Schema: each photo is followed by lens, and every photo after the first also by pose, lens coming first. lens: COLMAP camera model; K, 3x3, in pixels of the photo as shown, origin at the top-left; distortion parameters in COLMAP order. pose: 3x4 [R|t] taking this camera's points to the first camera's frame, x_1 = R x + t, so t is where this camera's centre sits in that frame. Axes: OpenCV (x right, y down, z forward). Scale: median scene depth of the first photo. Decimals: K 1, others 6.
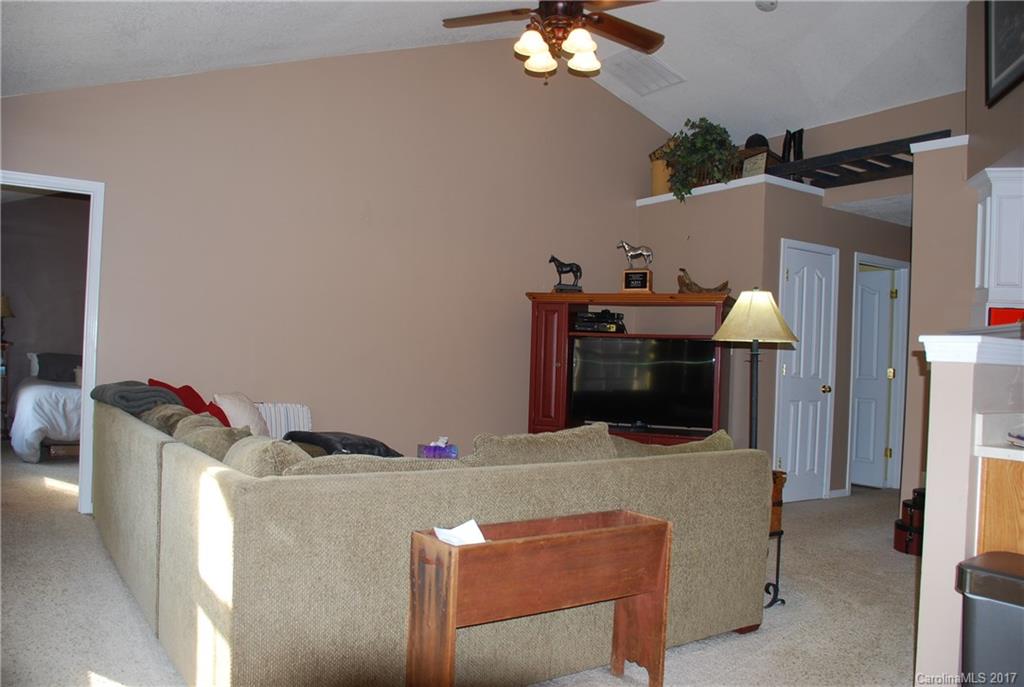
lens RADIAL K [[800.3, 0, 502.7], [0, 800.3, 346.3], [0, 0, 1]] dist [-0.154501, 0.104759]
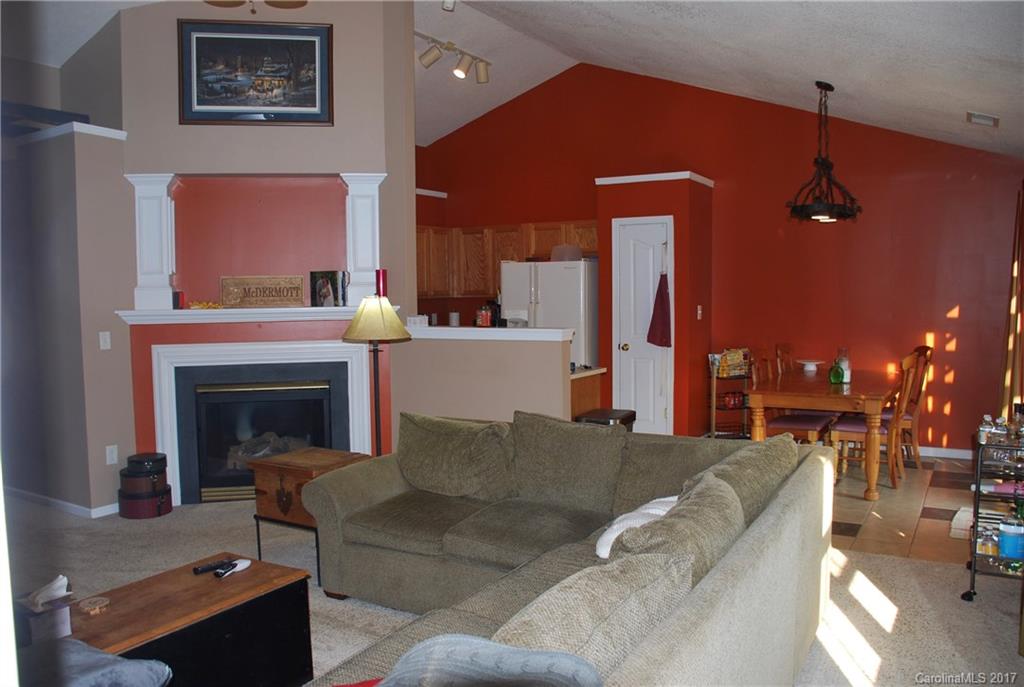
lens RADIAL K [[811.8, 0, 501.6], [0, 811.8, 345.4], [0, 0, 1]] dist [-0.157506, 0.107196]
pose [[-0.442068, -0.095441, 0.891889, -0.704020], [-0.012237, 0.994872, 0.100396, -0.096490], [-0.896898, 0.033468, -0.440969, 1.084156]]
